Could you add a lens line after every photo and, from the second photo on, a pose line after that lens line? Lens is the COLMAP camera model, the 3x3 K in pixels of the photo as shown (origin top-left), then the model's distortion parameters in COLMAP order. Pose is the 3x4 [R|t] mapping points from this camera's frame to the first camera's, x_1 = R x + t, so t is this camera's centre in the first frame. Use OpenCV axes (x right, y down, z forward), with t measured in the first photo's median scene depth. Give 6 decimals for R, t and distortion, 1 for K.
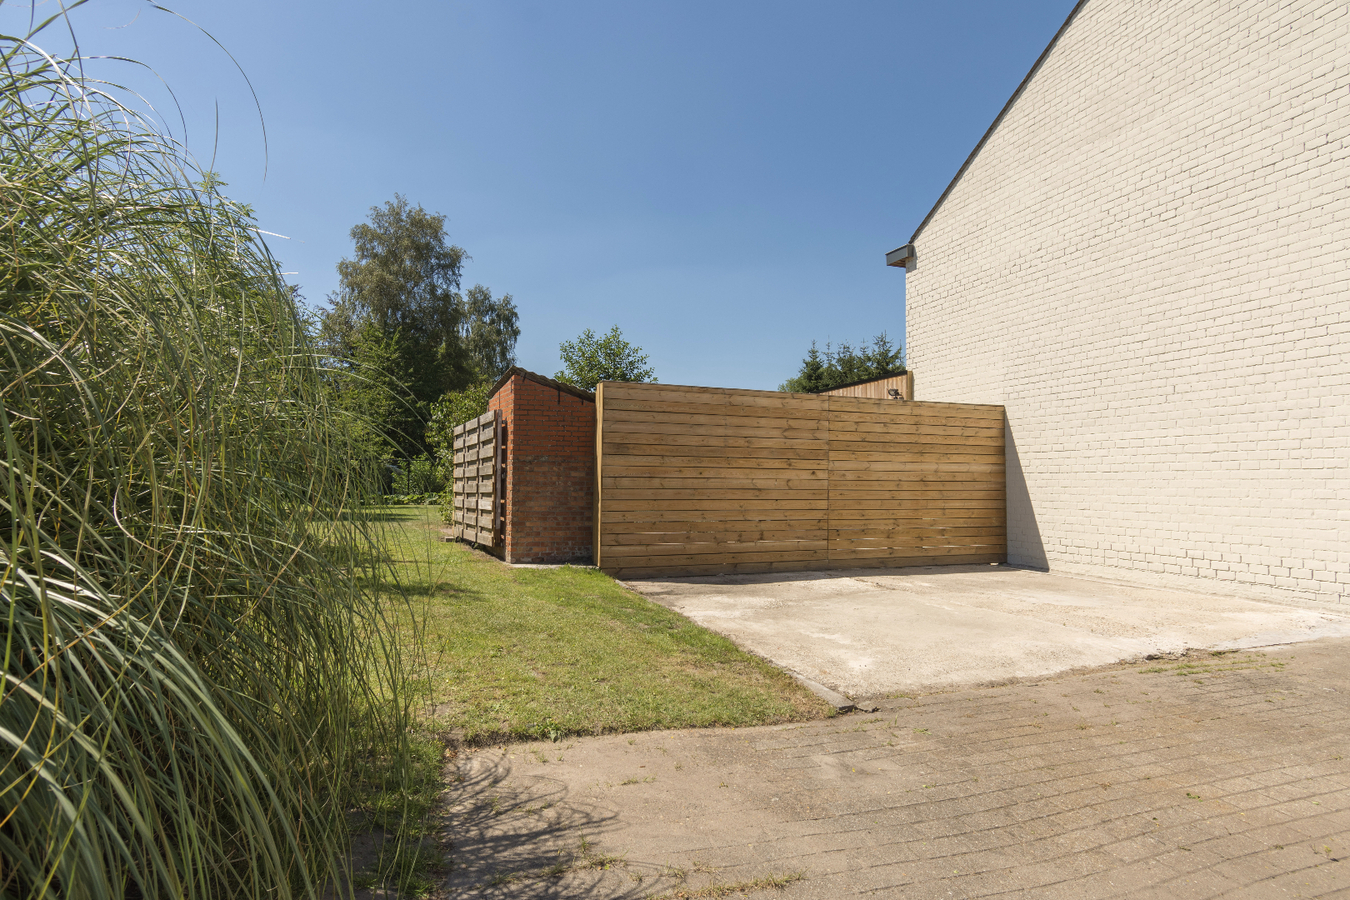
lens RADIAL K [[689.5, 0, 671.0], [0, 689.5, 455.8], [0, 0, 1]] dist [0.003477, -0.005237]
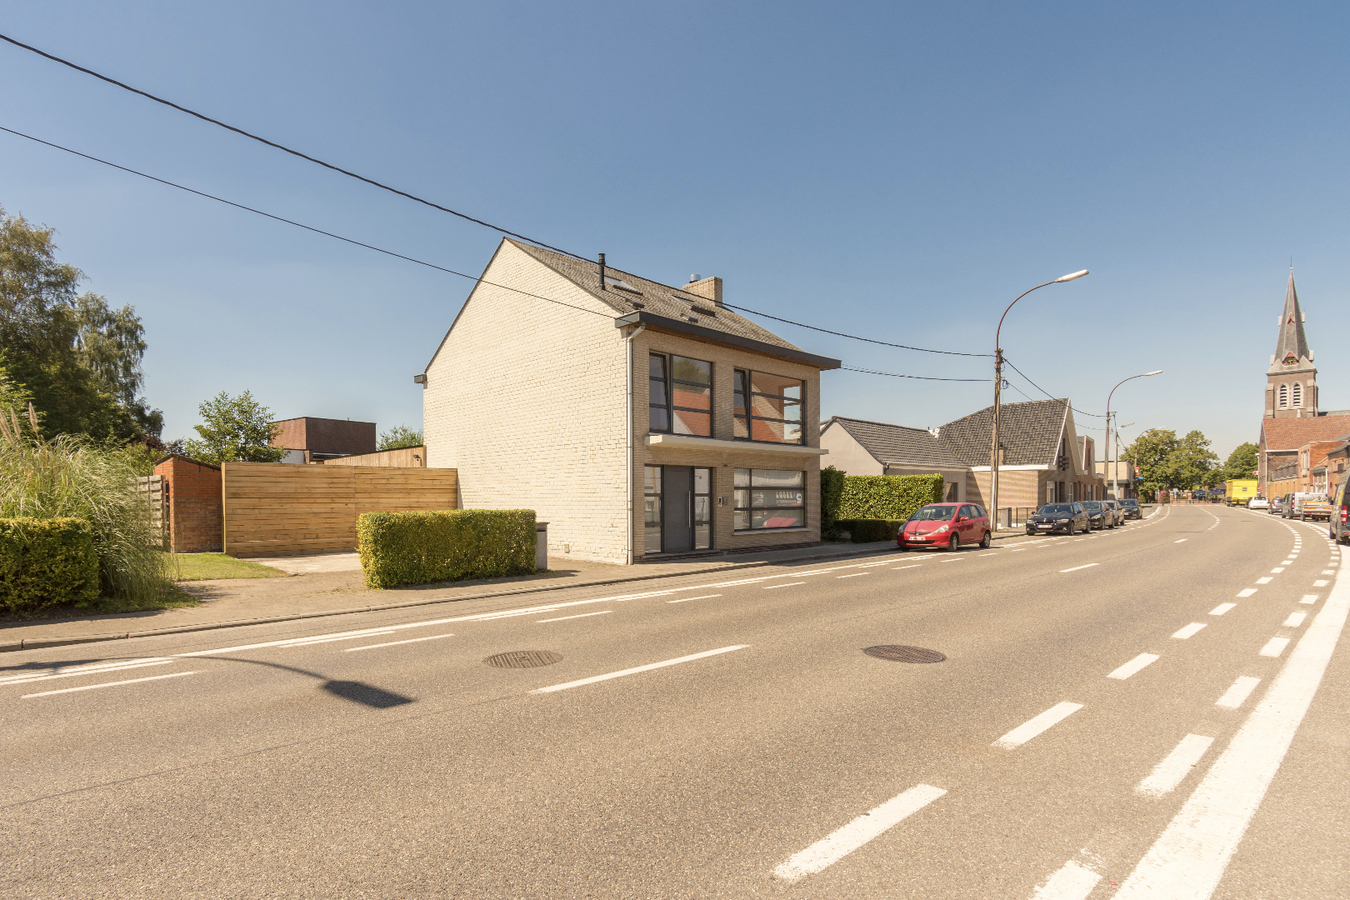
lens RADIAL K [[689.5, 0, 626.6], [0, 689.5, 509.1], [0, 0, 1]] dist [0.003477, -0.005237]
pose [[0.923352, -0.019401, 0.383464, 0.136117], [-0.001254, 0.998565, 0.053541, -0.051391], [-0.383952, -0.049918, 0.922003, -0.856570]]
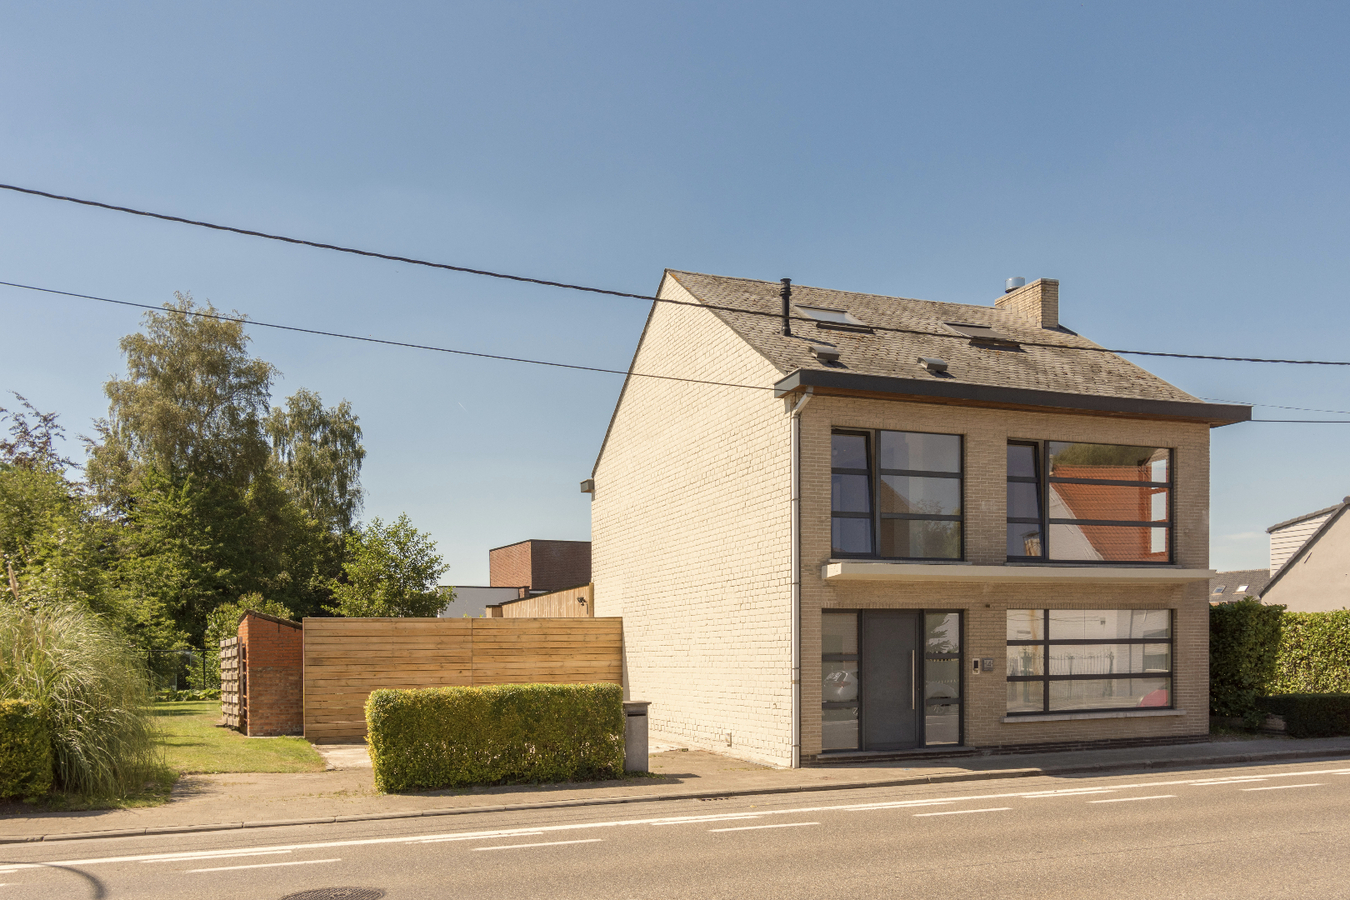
lens RADIAL K [[1108.0, 0, 664.3], [0, 1108.0, 674.0], [0, 0, 1]] dist [-0.003983, -0.001287]
pose [[0.999611, -0.025347, 0.011635, 0.440509], [0.024637, 0.998037, 0.057584, -0.068893], [-0.013072, -0.057275, 0.998273, -0.975457]]
